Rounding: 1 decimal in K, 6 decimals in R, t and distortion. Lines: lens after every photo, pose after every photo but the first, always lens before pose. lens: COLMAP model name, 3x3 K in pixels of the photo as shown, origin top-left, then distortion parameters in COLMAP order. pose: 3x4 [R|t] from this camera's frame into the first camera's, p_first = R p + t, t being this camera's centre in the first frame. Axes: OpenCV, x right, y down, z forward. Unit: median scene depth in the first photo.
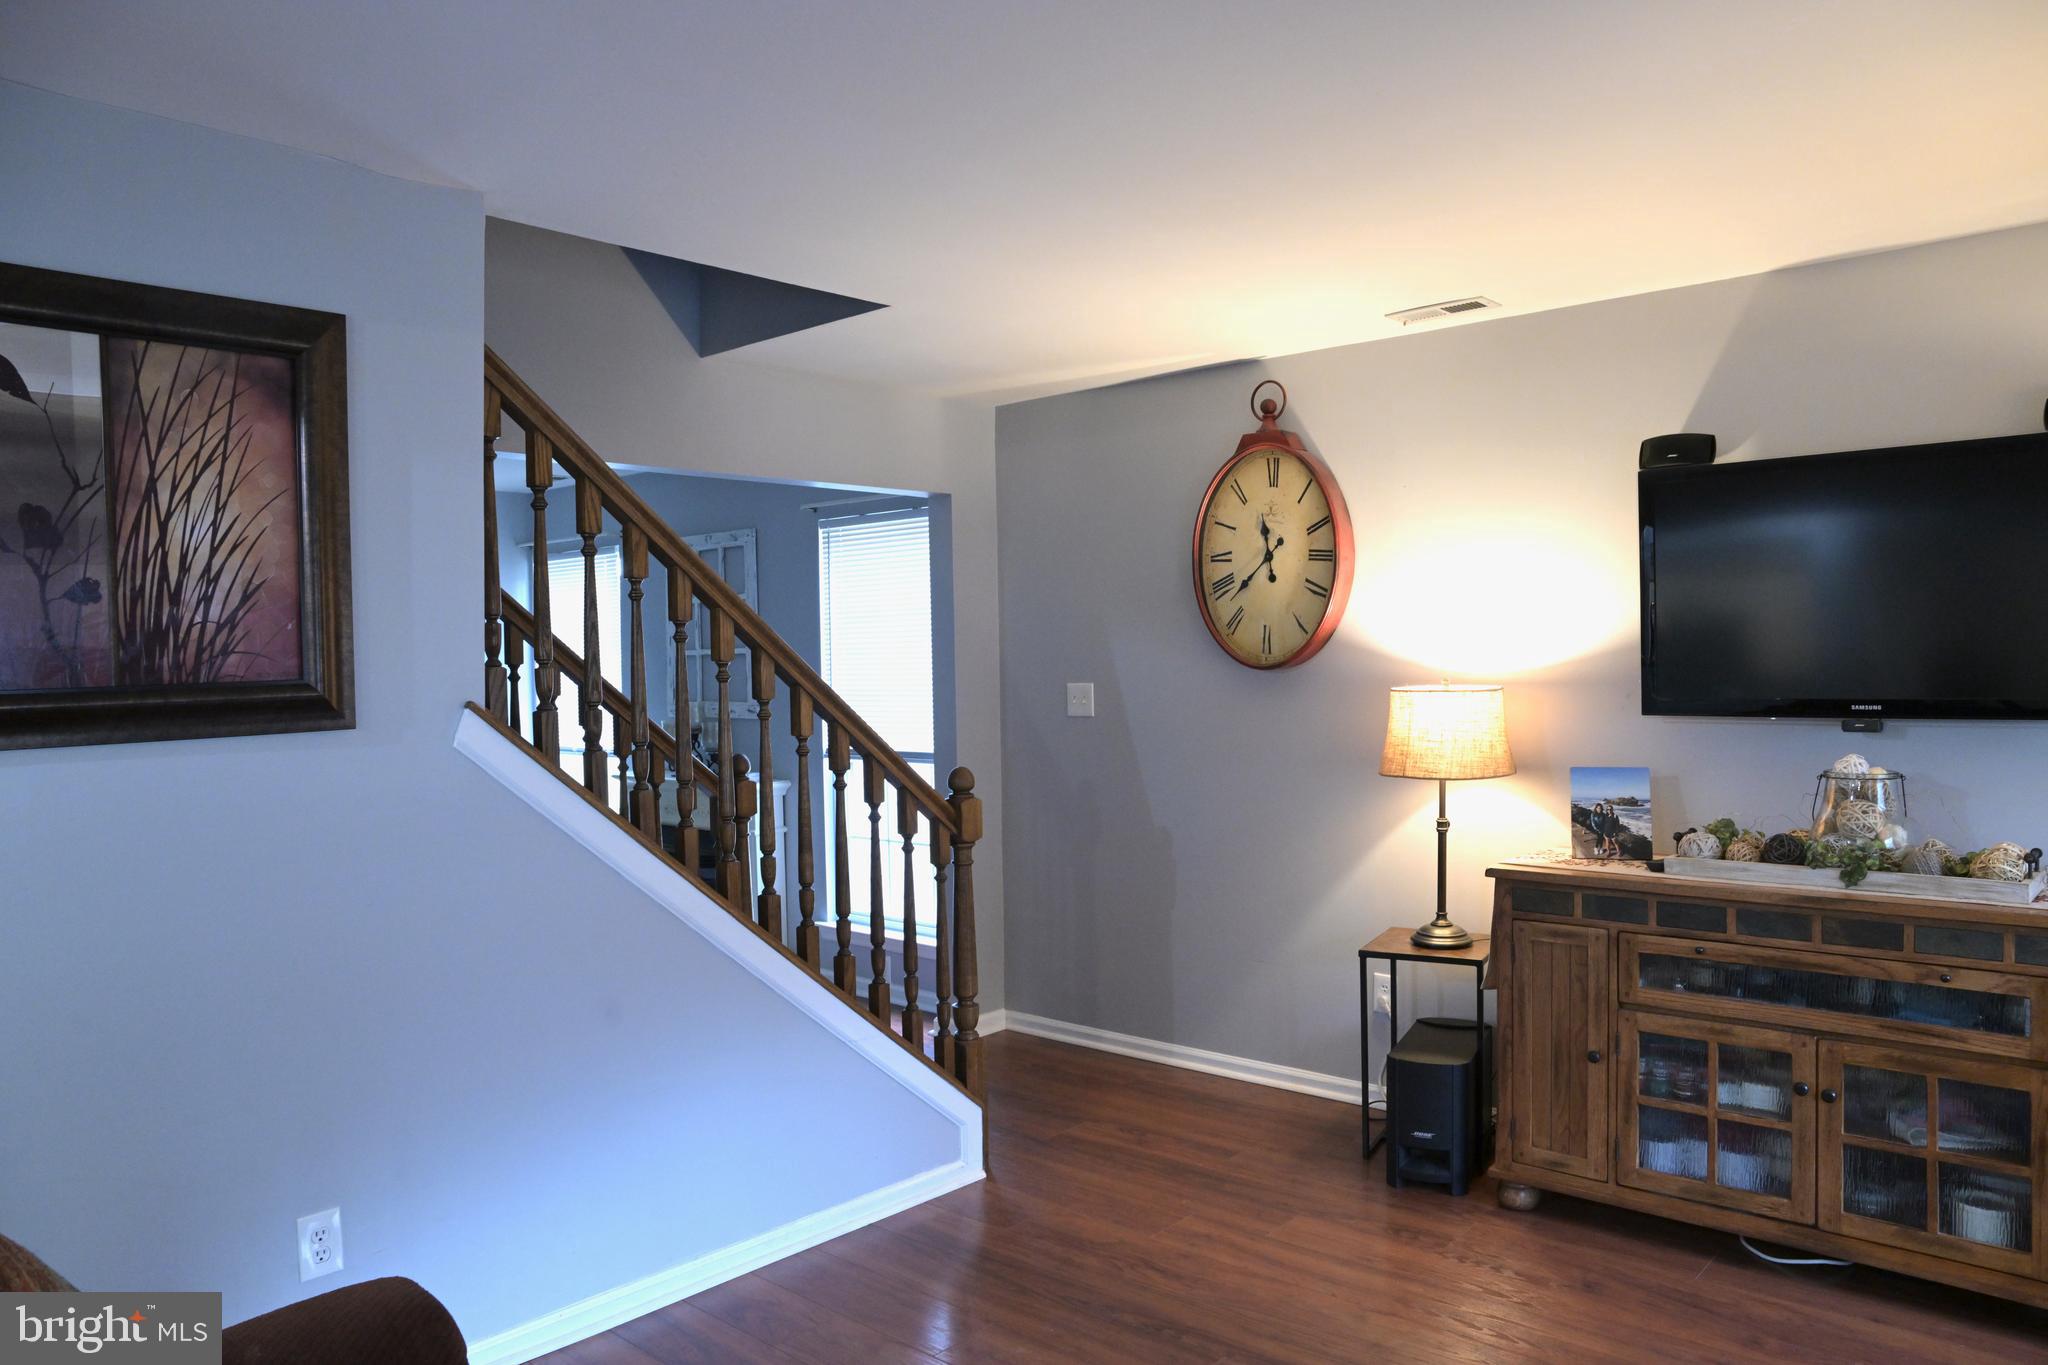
lens RADIAL K [[1402.4, 0, 1027.7], [0, 1402.4, 684.5], [0, 0, 1]] dist [-0.104261, 0.070545]
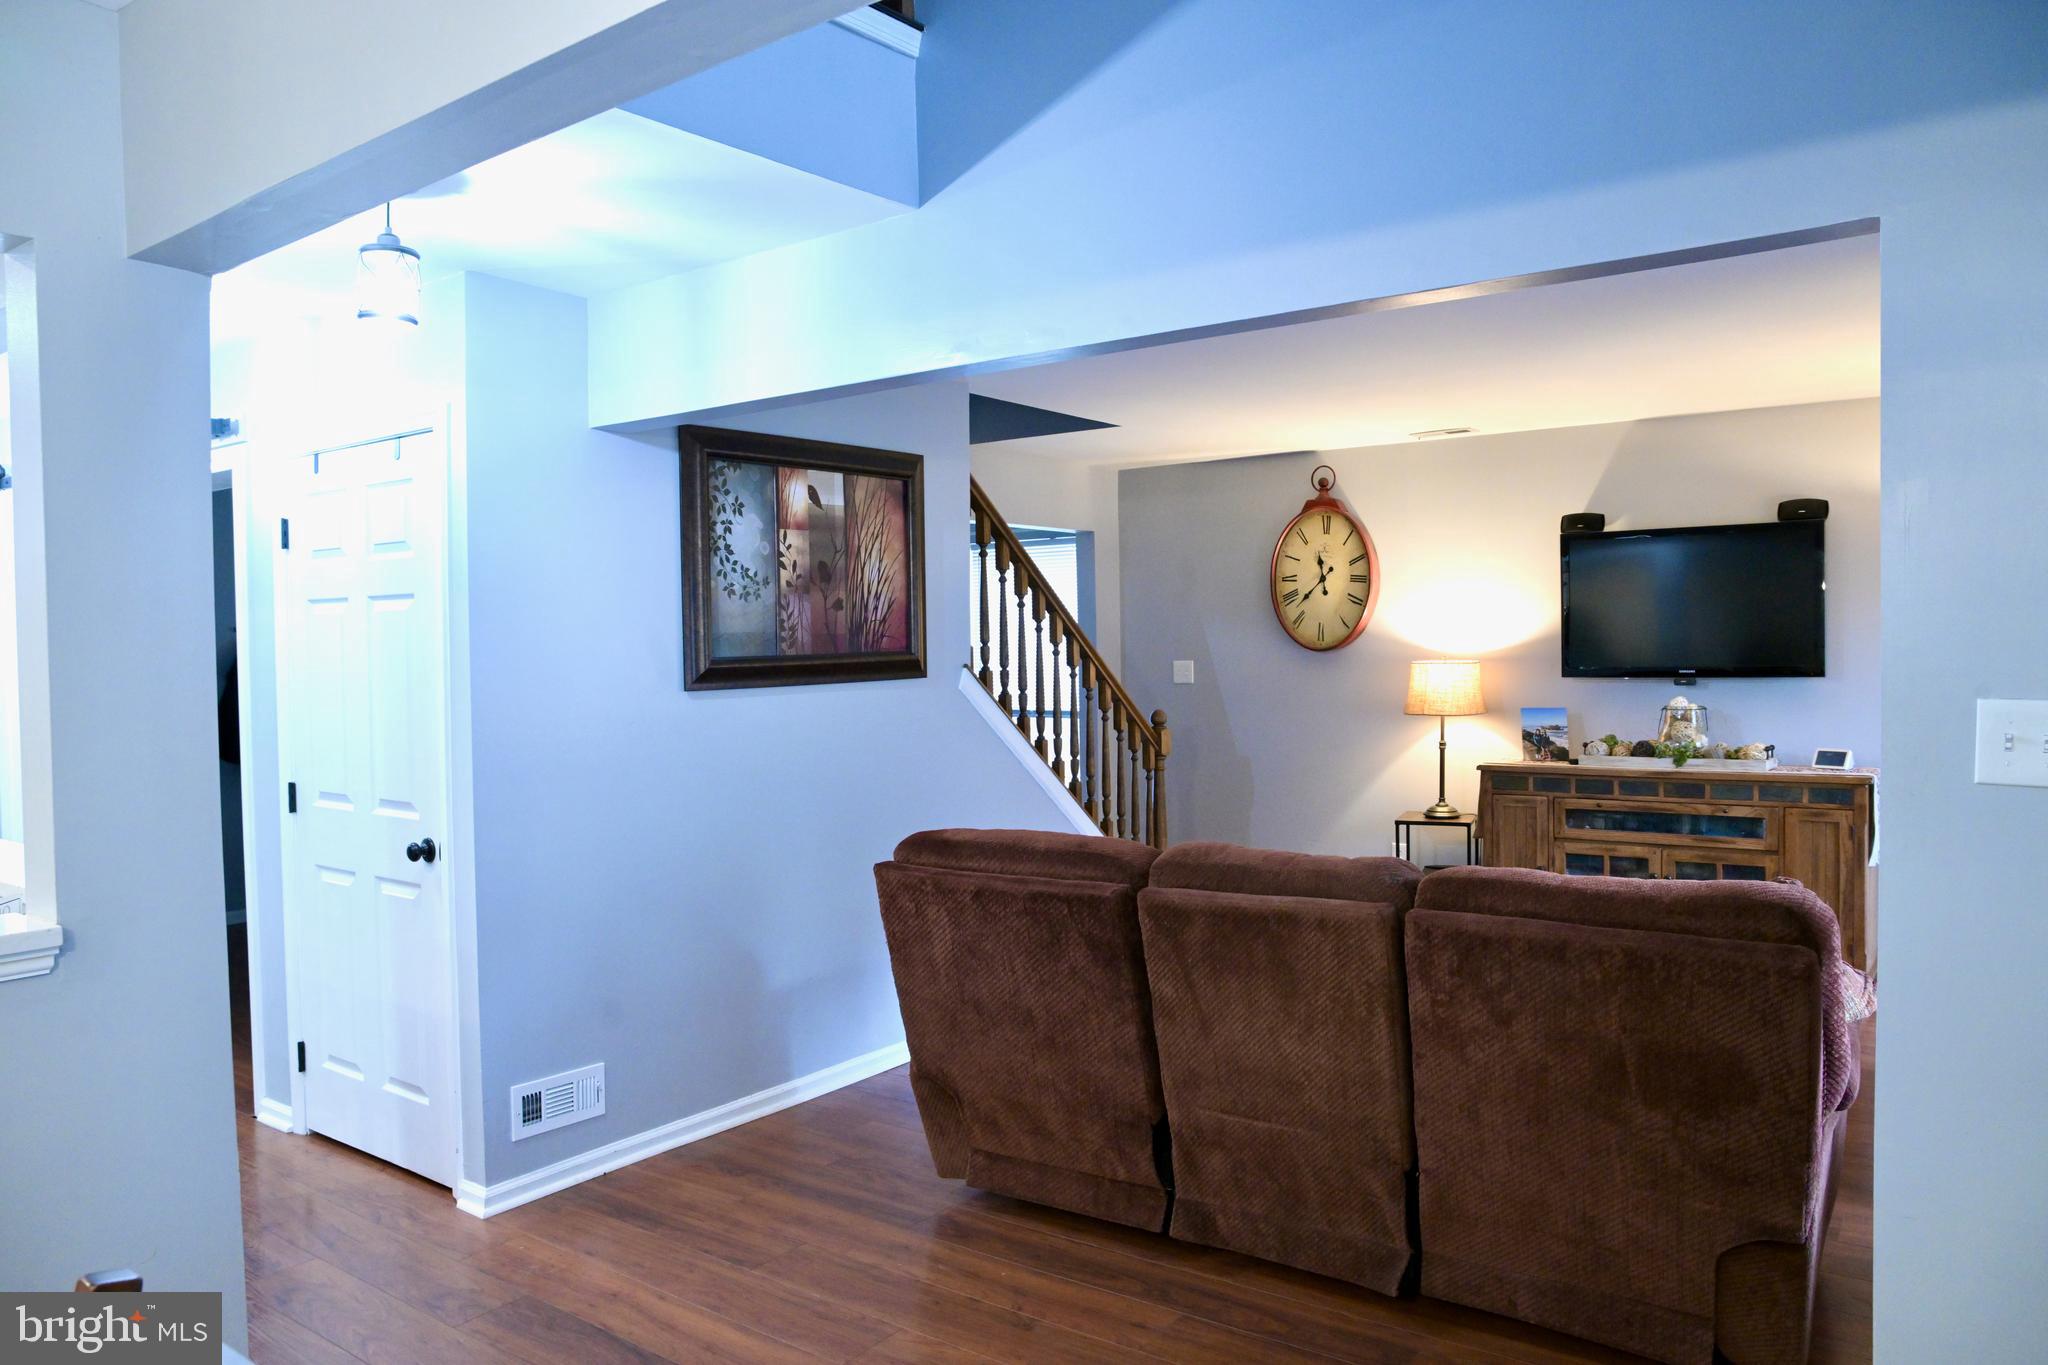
lens RADIAL K [[1402.4, 0, 1025.6], [0, 1402.4, 689.4], [0, 0, 1]] dist [-0.104261, 0.070545]
pose [[0.994988, -0.000560, 0.099993, -0.391477], [-0.000397, 0.999954, 0.009550, 0.021397], [-0.099993, -0.009542, 0.994942, -0.647182]]
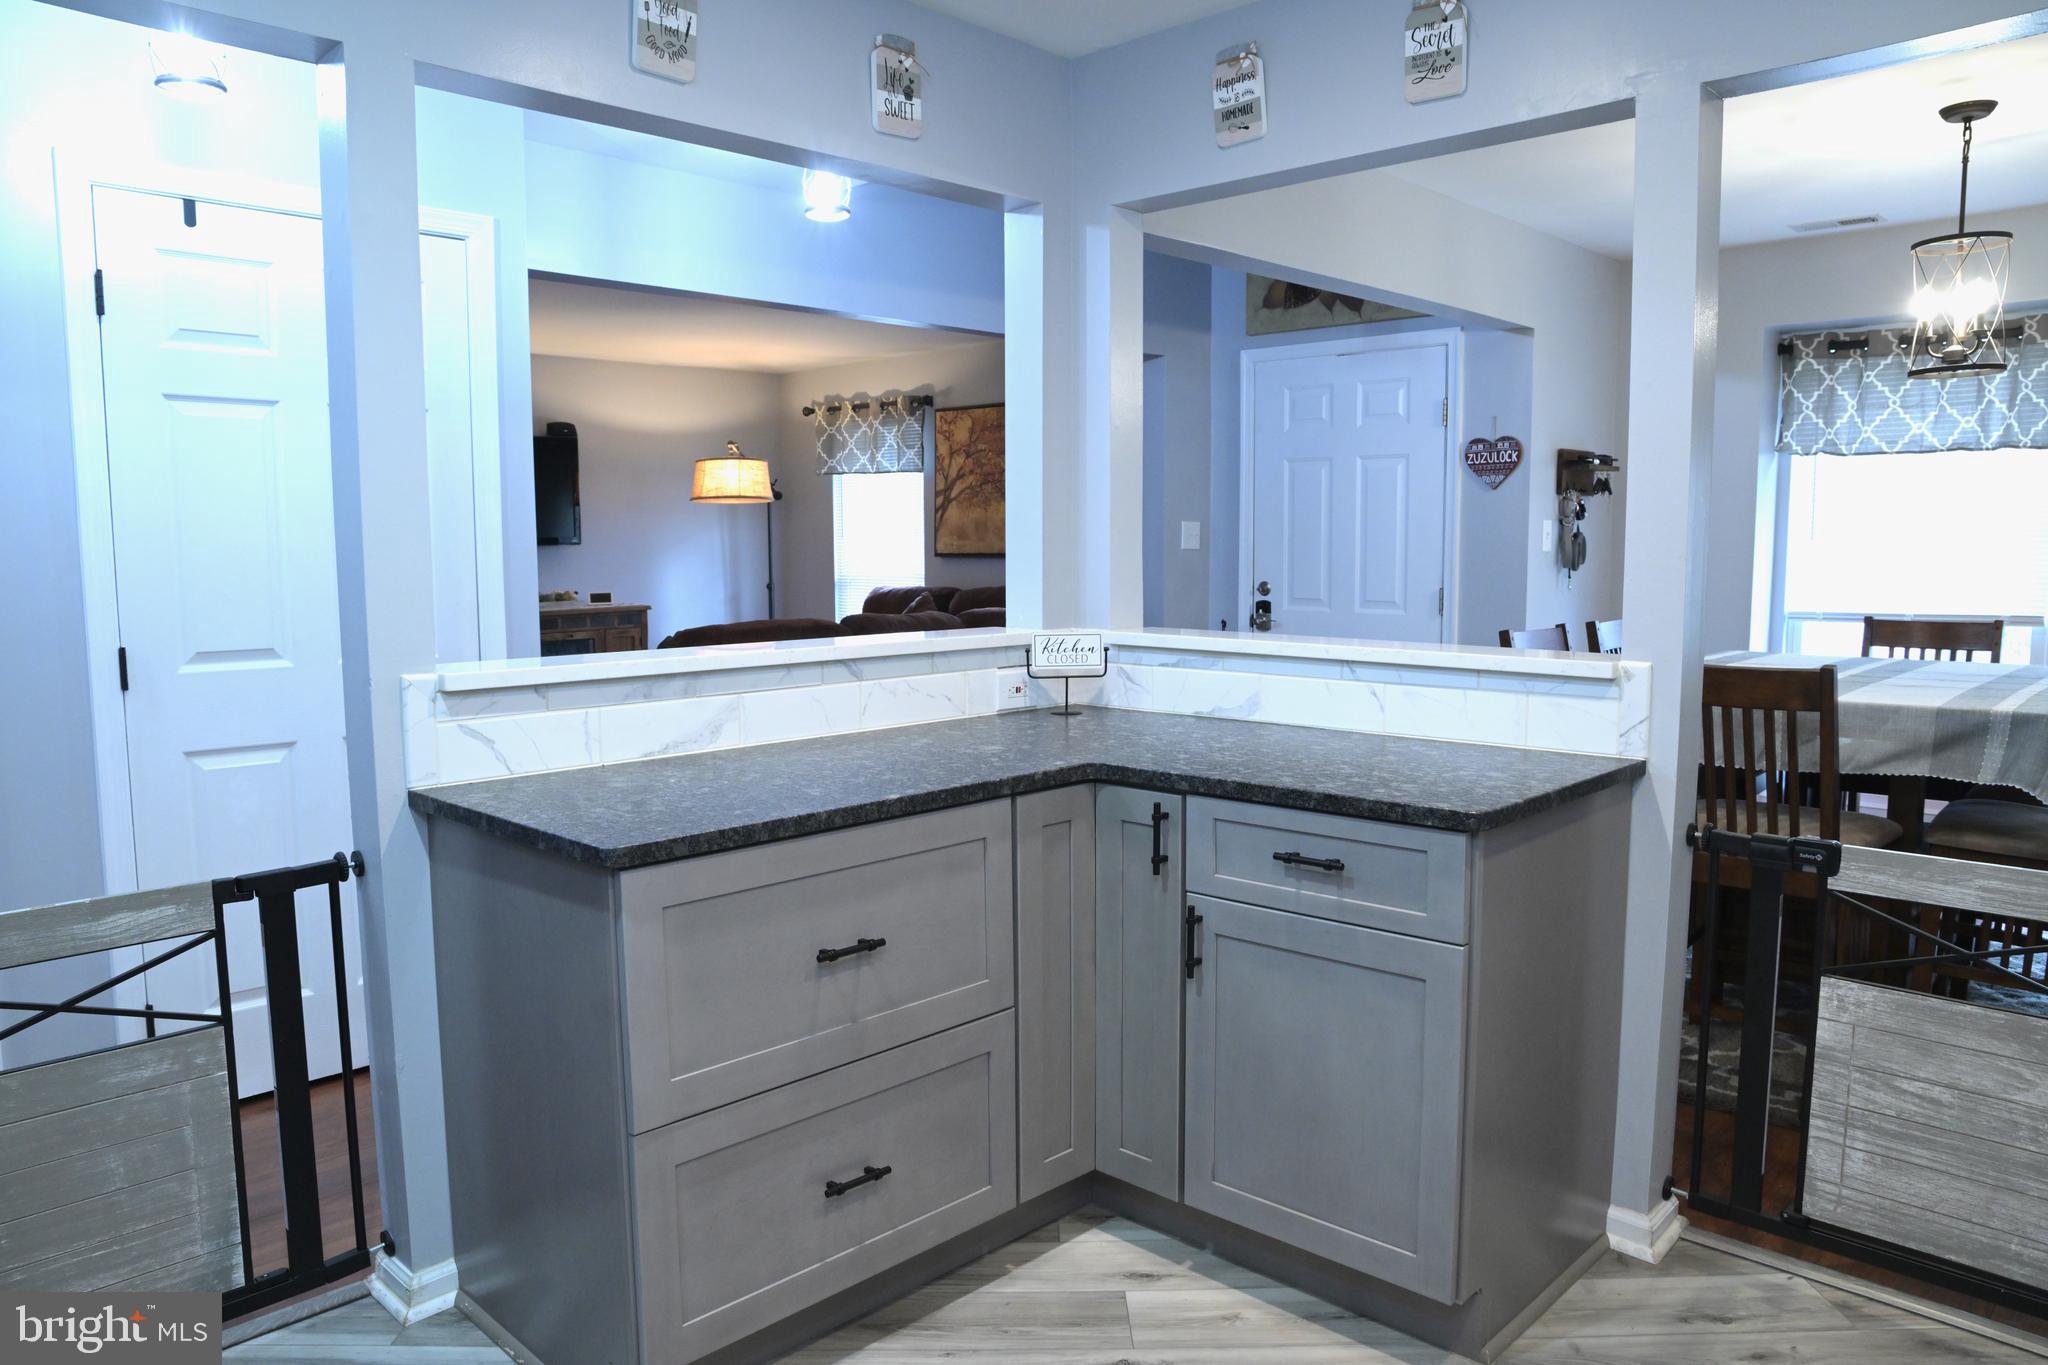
lens RADIAL K [[1402.4, 0, 1032.2], [0, 1402.4, 685.5], [0, 0, 1]] dist [-0.104261, 0.070545]
pose [[0.037348, -0.088352, 0.995389, -1.652114], [0.024919, 0.995856, 0.087459, 0.073943], [-0.998992, 0.021537, 0.039394, -0.034659]]
